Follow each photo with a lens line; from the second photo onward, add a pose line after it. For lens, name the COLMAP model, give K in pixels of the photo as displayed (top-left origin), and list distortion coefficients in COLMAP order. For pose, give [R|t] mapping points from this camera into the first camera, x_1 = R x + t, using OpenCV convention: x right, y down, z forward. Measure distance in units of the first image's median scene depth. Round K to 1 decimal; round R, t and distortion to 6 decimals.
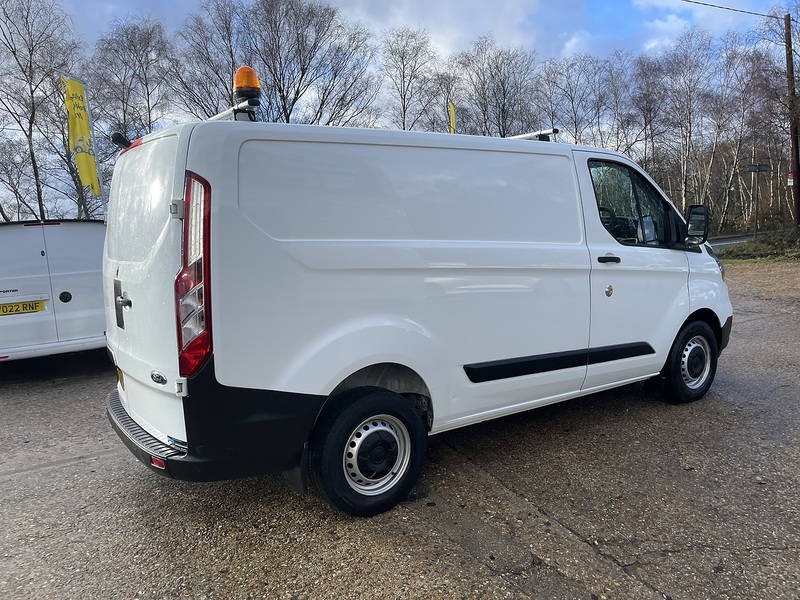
lens RADIAL K [[605.0, 0, 400.0], [0, 605.0, 300.0], [0, 0, 1]] dist [0.074281, -0.099633]
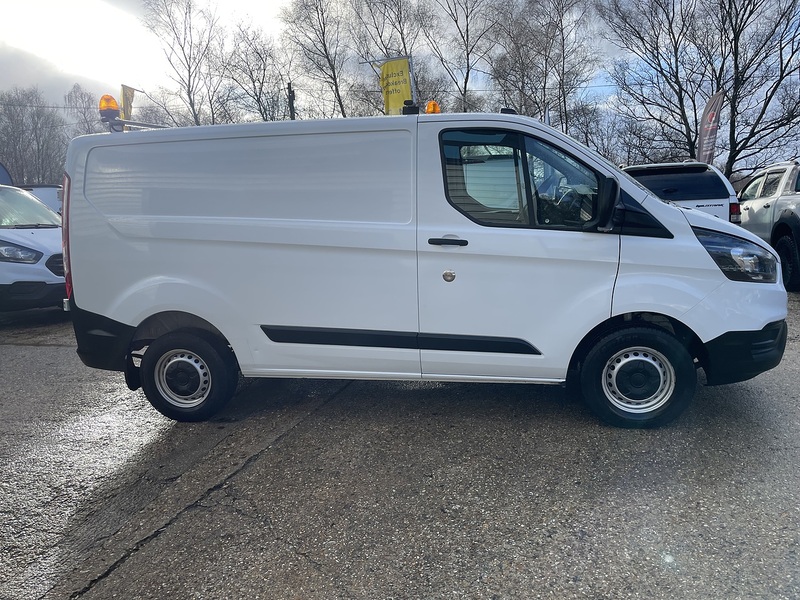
lens RADIAL K [[608.2, 0, 392.1], [0, 608.2, 293.7], [0, 0, 1]] dist [0.067142, -0.092698]
pose [[0.720795, 0.126866, -0.681439, 0.918599], [-0.065798, 0.991191, 0.114935, -0.088807], [0.690018, -0.038007, 0.722793, 0.270701]]
